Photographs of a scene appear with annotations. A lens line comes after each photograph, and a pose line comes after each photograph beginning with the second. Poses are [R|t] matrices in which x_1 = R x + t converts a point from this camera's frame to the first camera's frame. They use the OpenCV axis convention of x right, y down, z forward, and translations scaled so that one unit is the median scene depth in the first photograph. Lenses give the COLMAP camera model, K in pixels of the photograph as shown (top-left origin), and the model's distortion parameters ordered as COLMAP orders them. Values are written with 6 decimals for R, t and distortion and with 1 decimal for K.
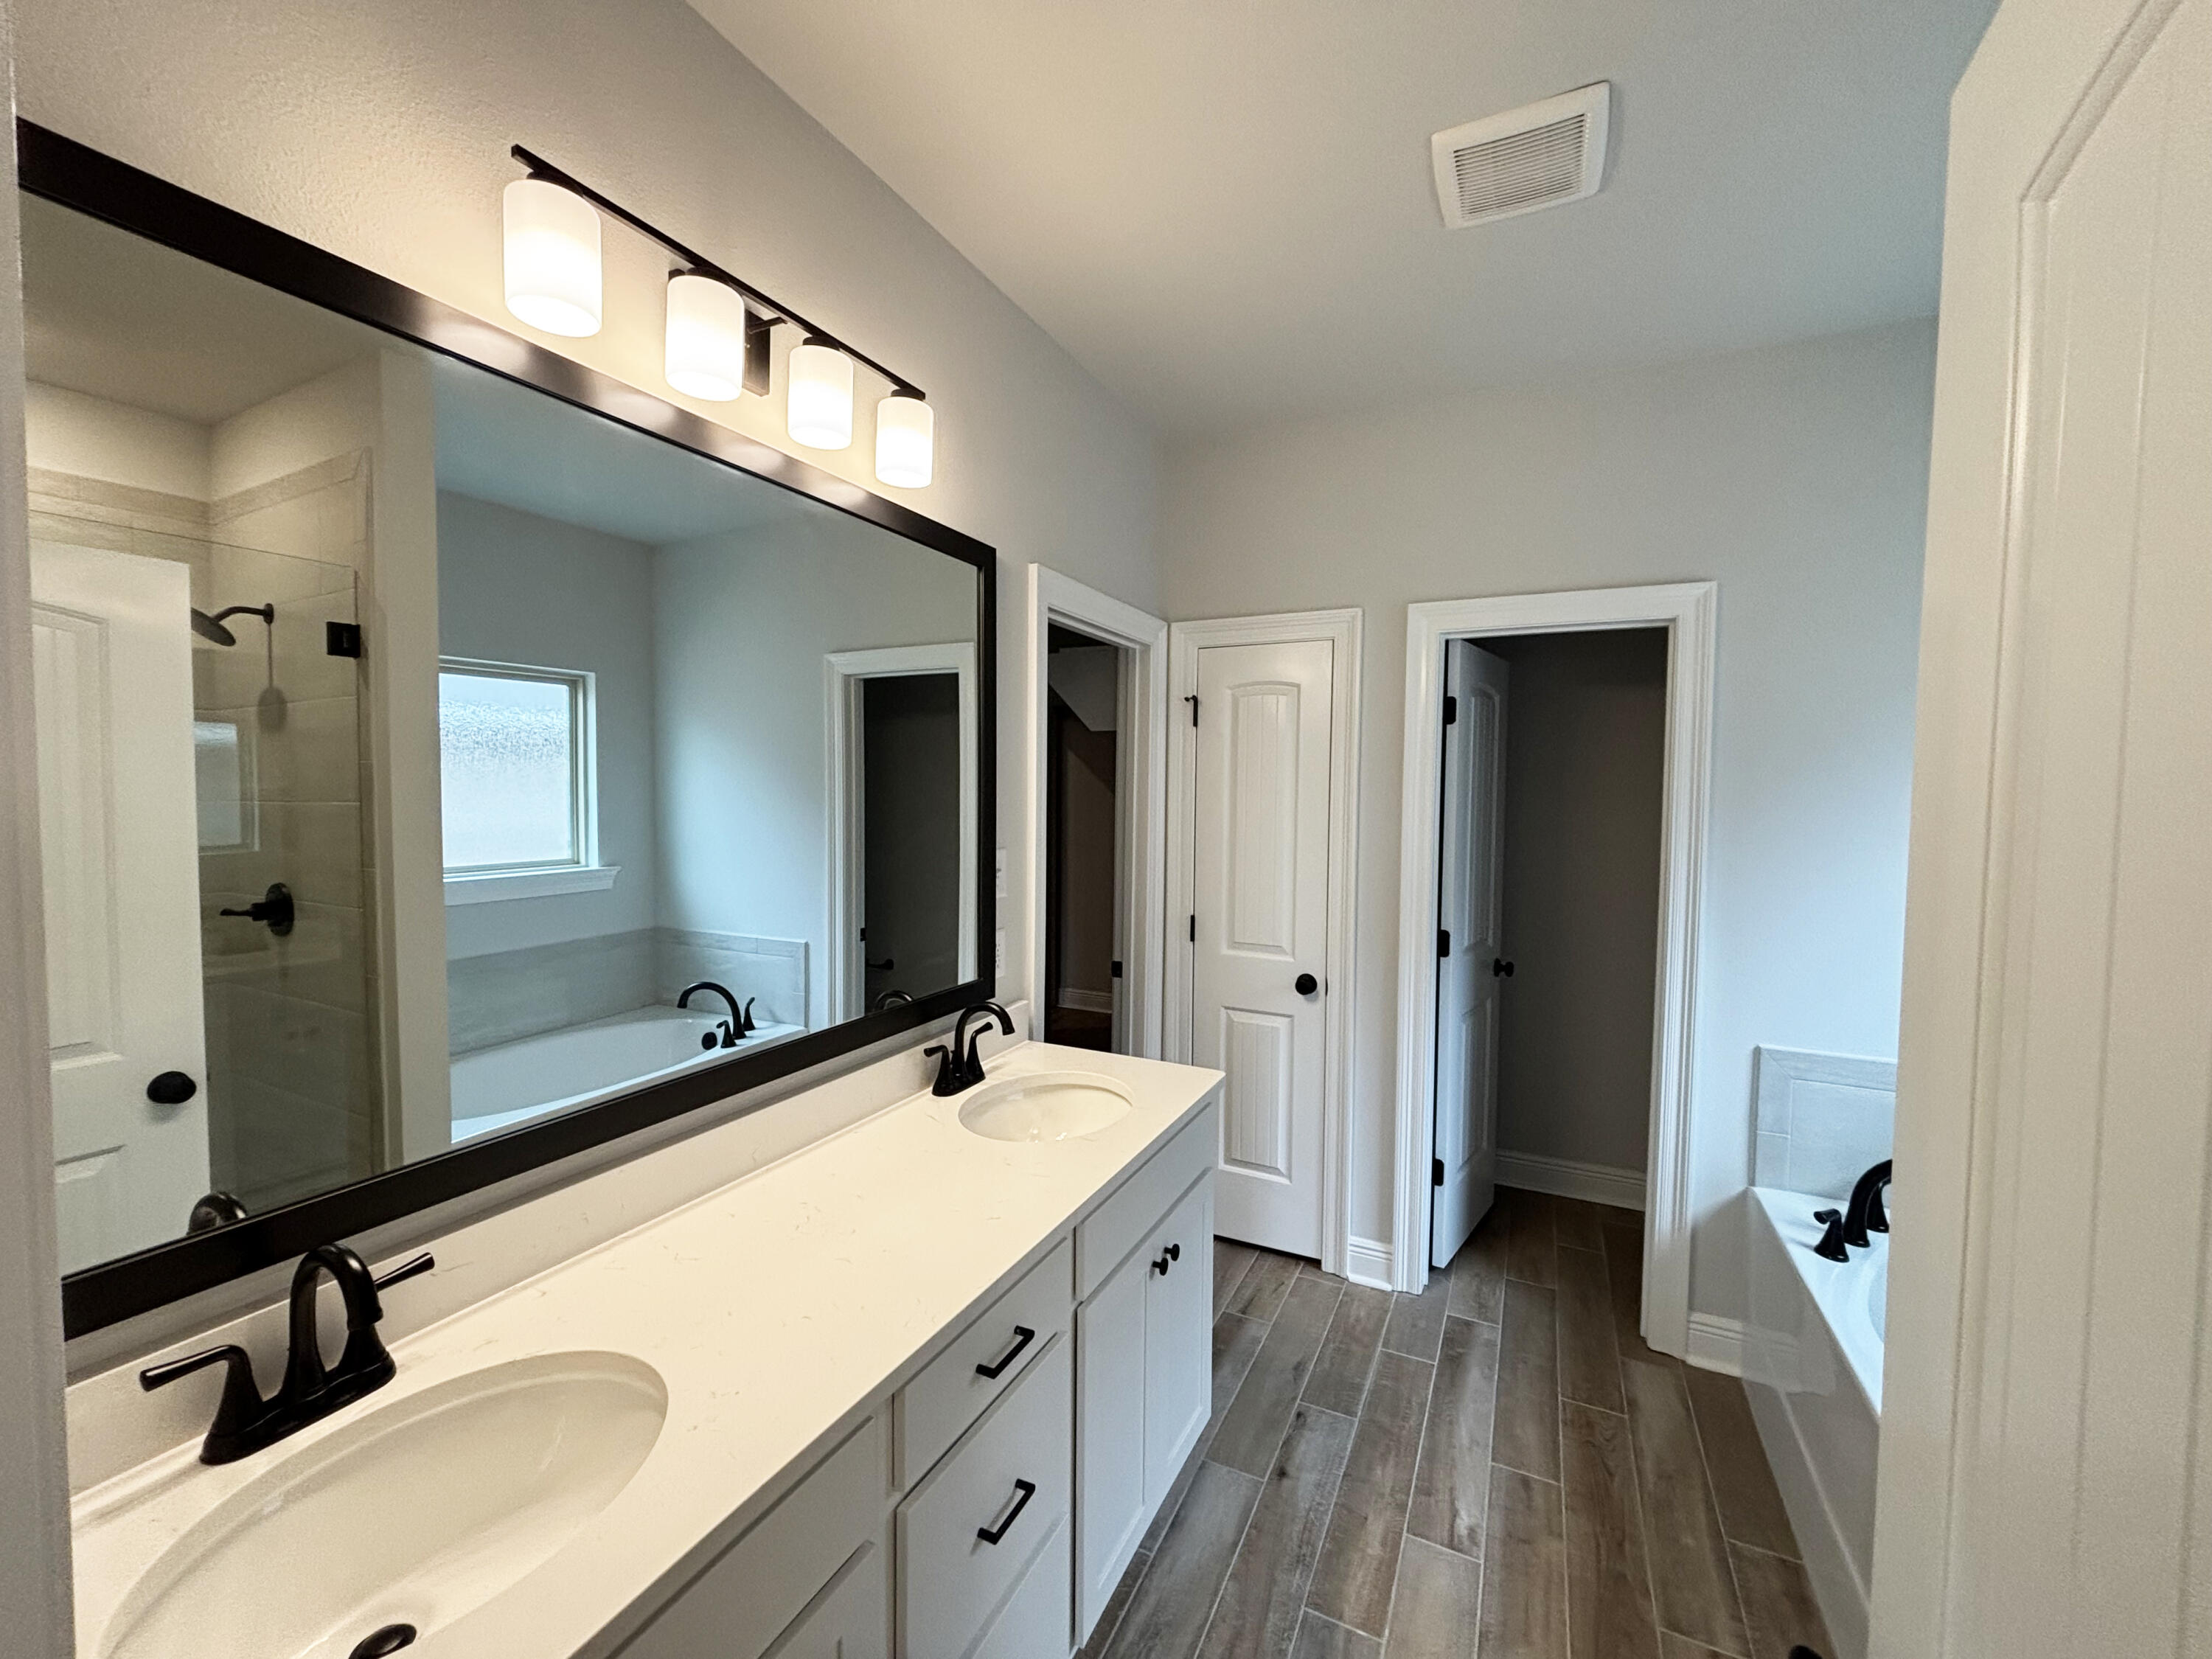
lens RADIAL K [[890.4, 0, 1109.8], [0, 890.4, 833.1], [0, 0, 1]] dist [0.012599, 0.000319]
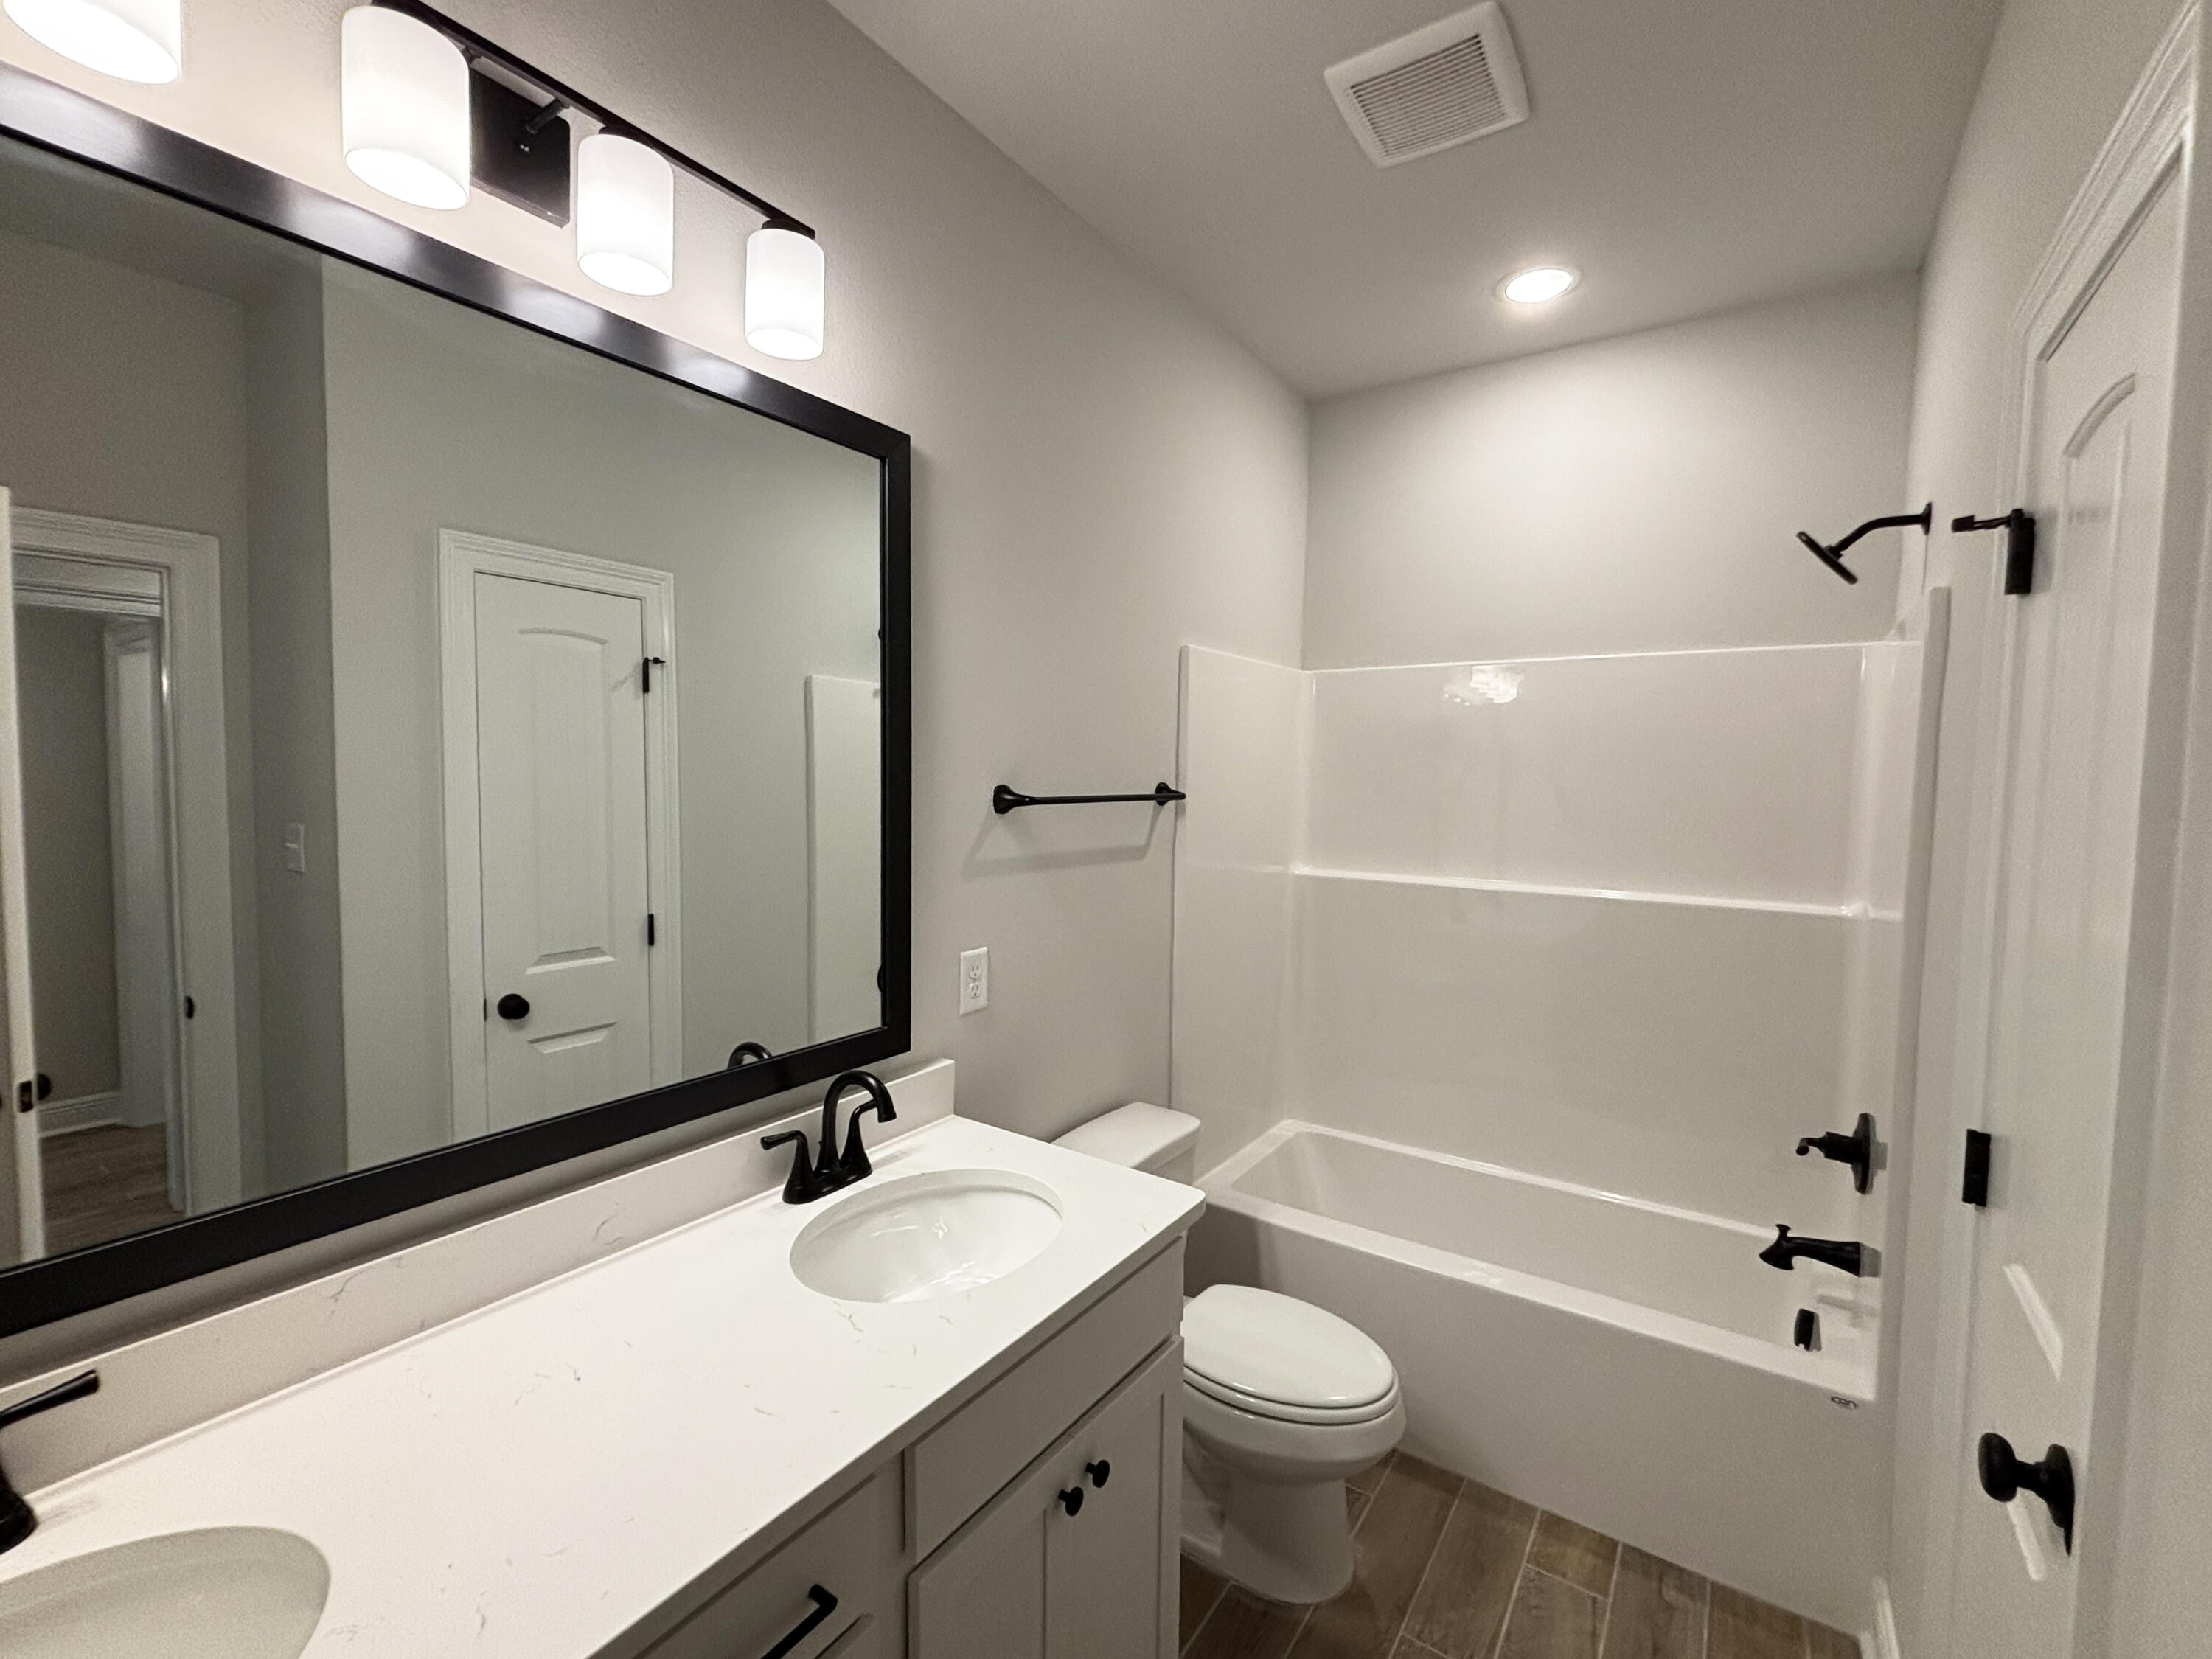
lens RADIAL K [[890.4, 0, 1091.0], [0, 890.4, 833.3], [0, 0, 1]] dist [0.012599, 0.000319]
pose [[0.984120, 0.029173, -0.175089, 0.136715], [-0.026474, 0.999492, 0.017730, -0.016993], [0.175517, -0.012813, 0.984393, 0.277681]]
